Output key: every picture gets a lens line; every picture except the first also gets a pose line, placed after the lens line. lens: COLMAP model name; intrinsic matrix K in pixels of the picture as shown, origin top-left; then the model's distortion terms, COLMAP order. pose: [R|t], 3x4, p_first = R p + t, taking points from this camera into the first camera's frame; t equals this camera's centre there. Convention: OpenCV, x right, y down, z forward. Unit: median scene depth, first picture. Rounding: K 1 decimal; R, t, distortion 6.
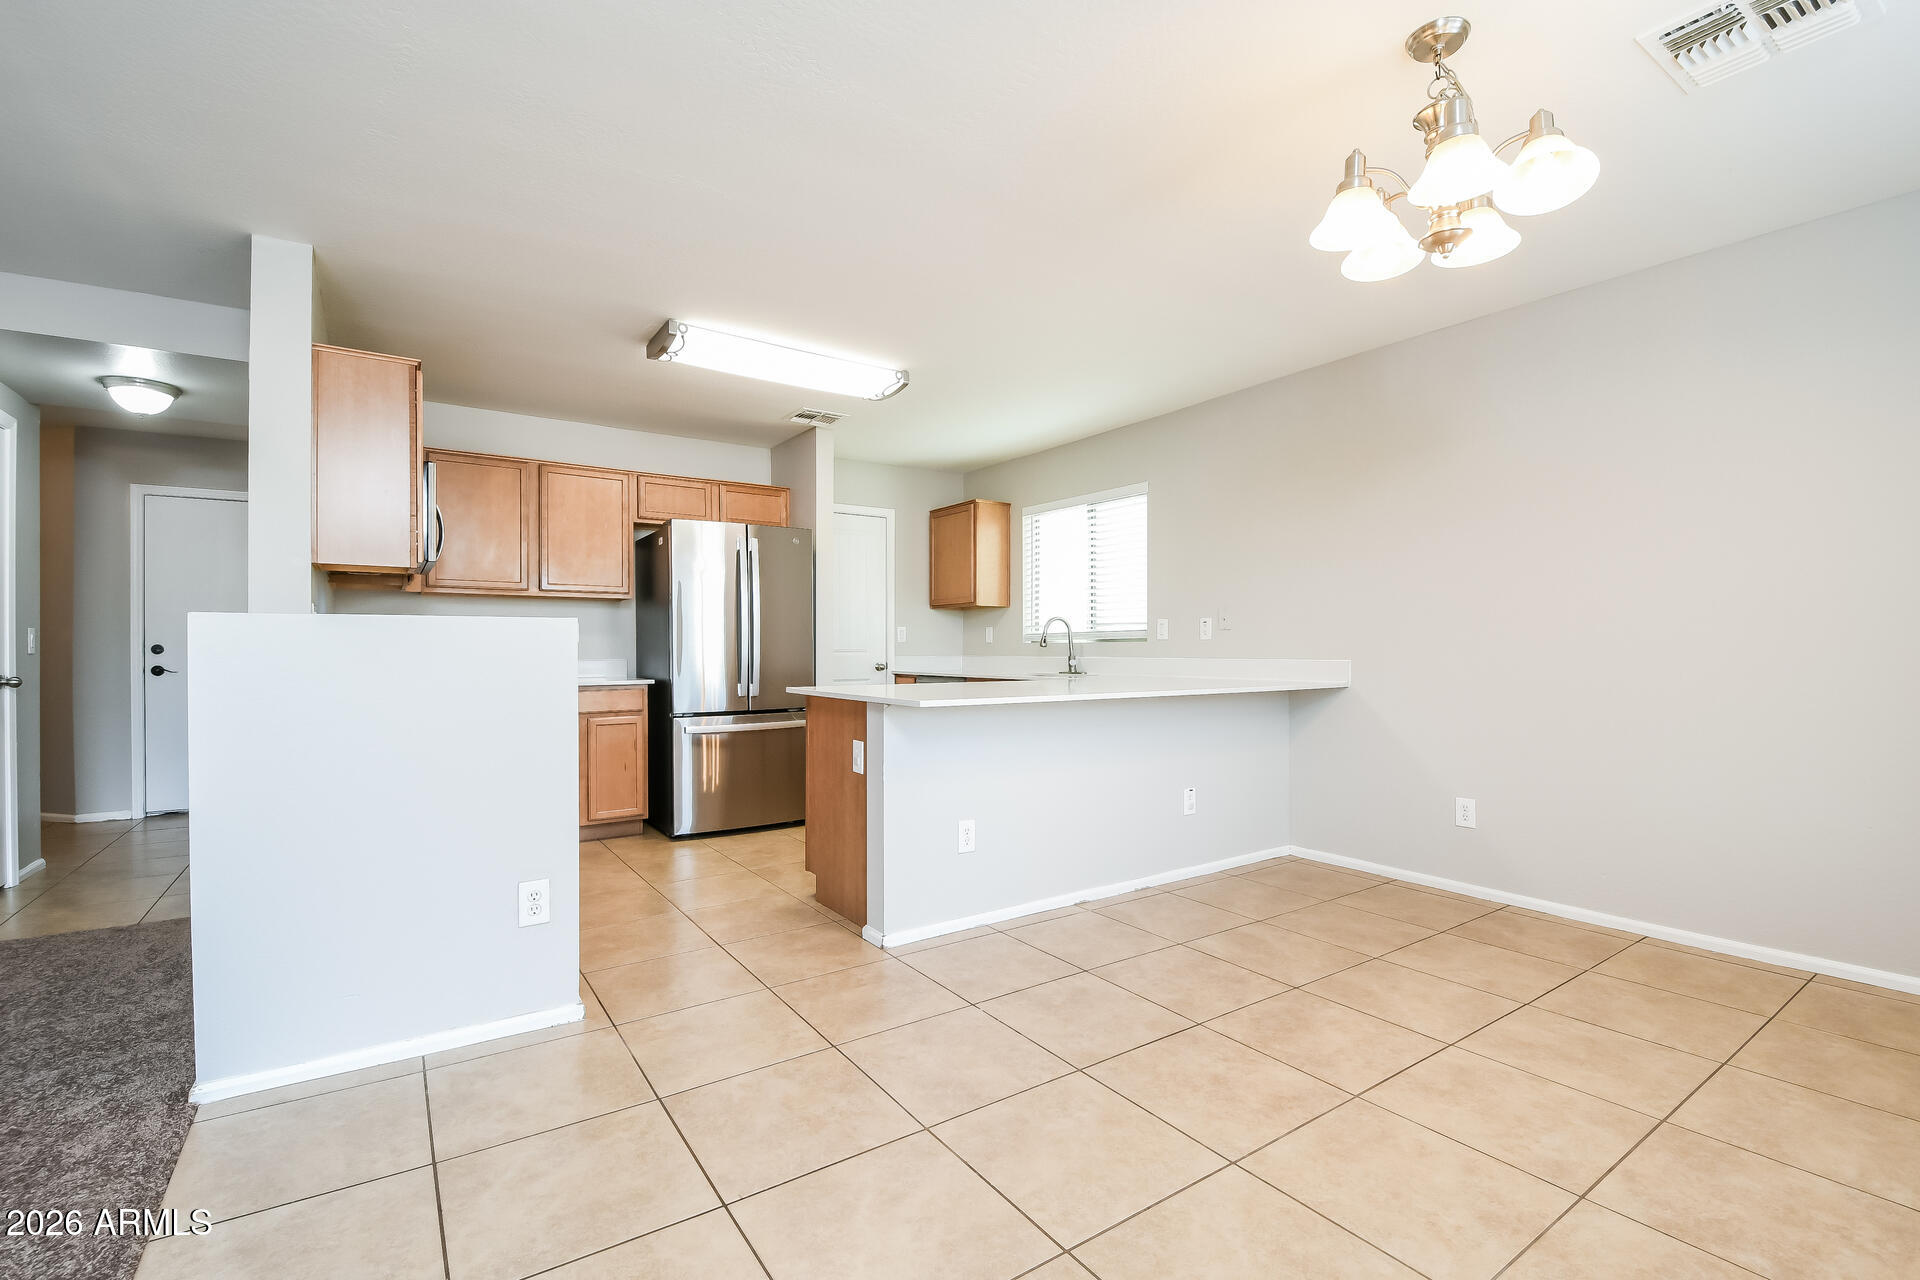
lens RADIAL K [[829.3, 0, 942.1], [0, 829.3, 648.9], [0, 0, 1]] dist [-0.013197, -0.001910]
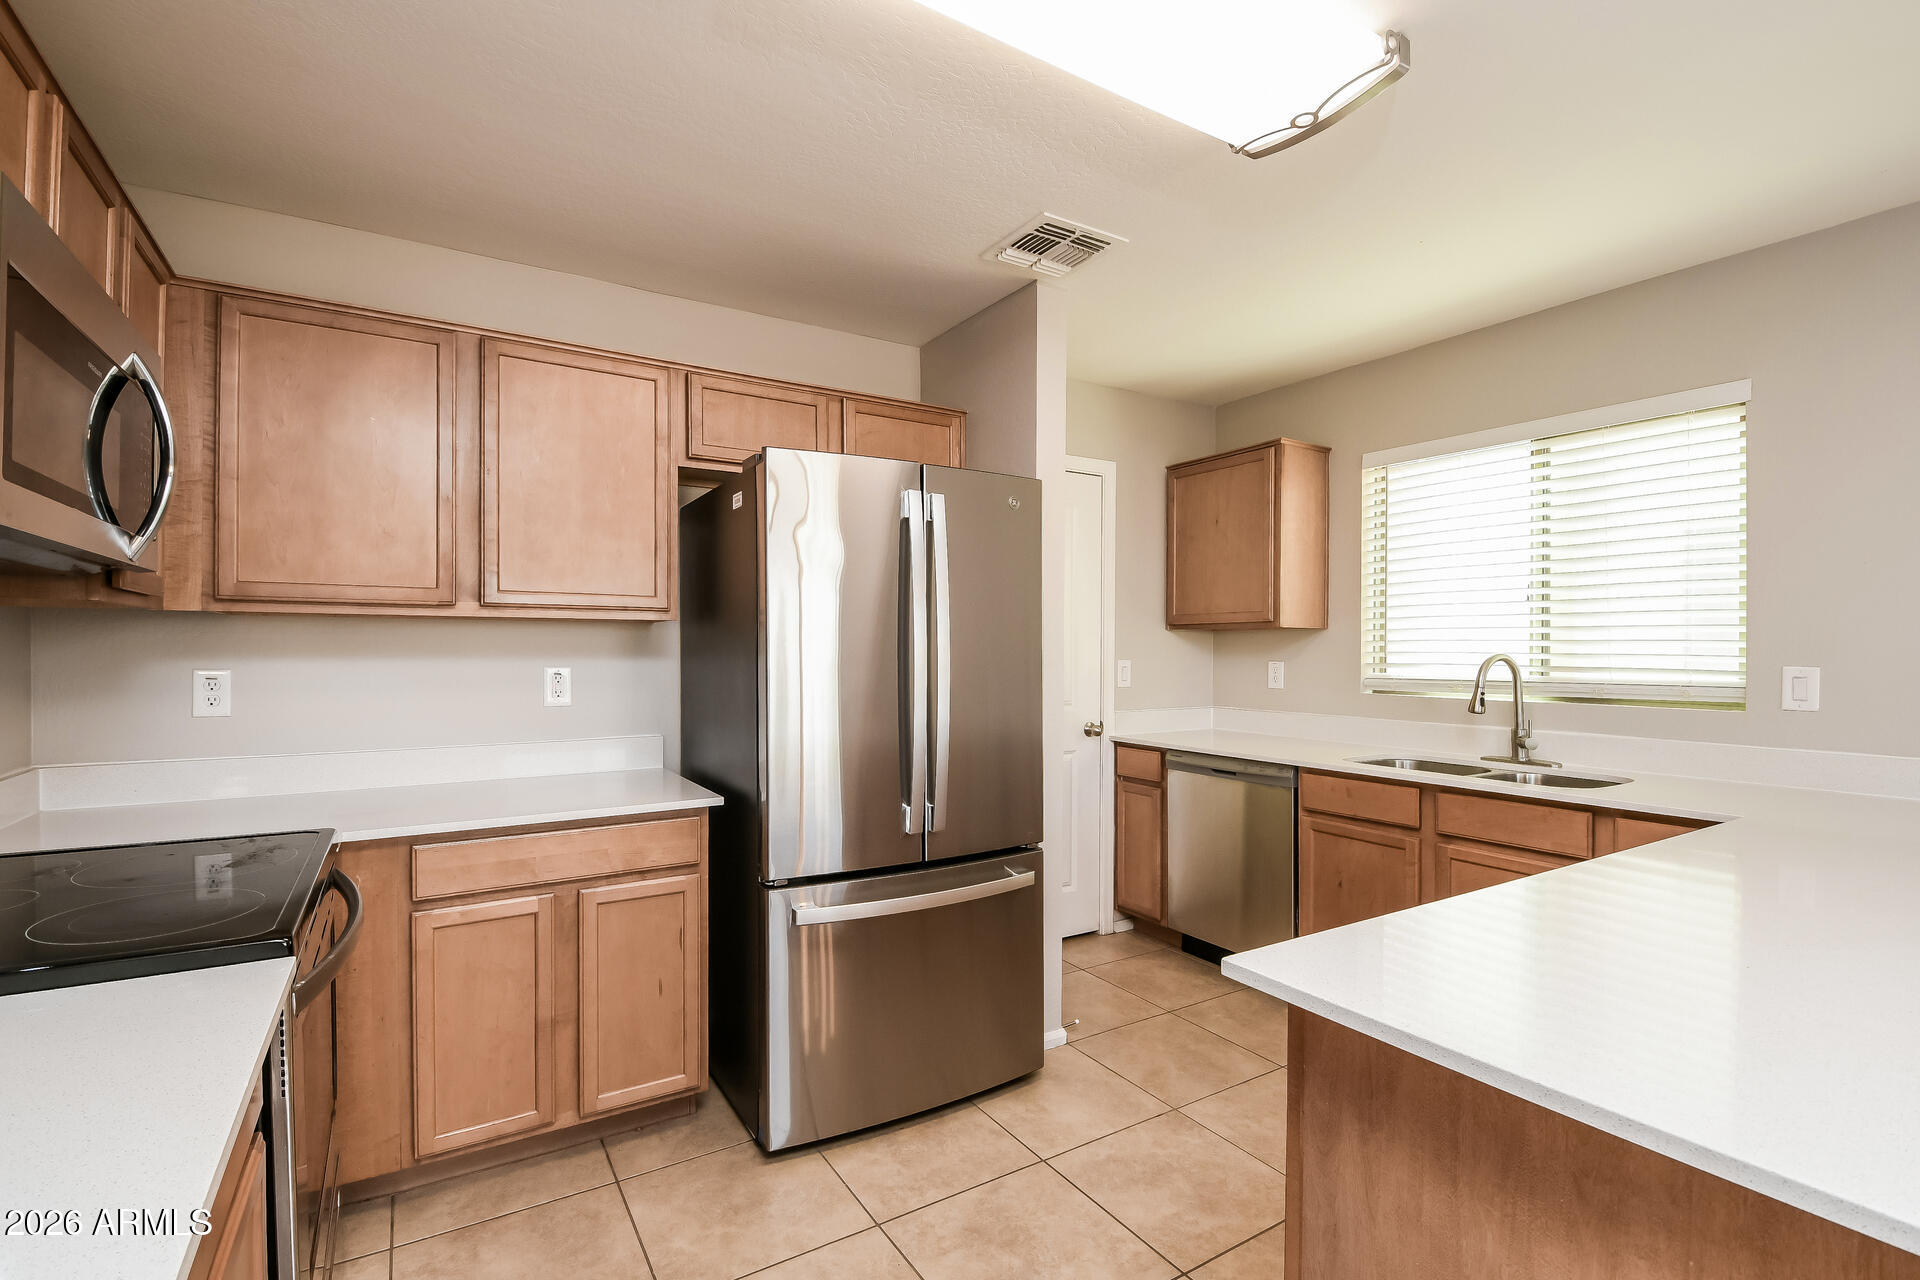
lens RADIAL K [[829.3, 0, 959.8], [0, 829.3, 639.7], [0, 0, 1]] dist [-0.013197, -0.001910]
pose [[0.999882, 0.000366, -0.015354, -0.195819], [-0.000525, 0.999946, -0.010362, -0.044182], [0.015350, 0.010369, 0.999828, 0.505903]]
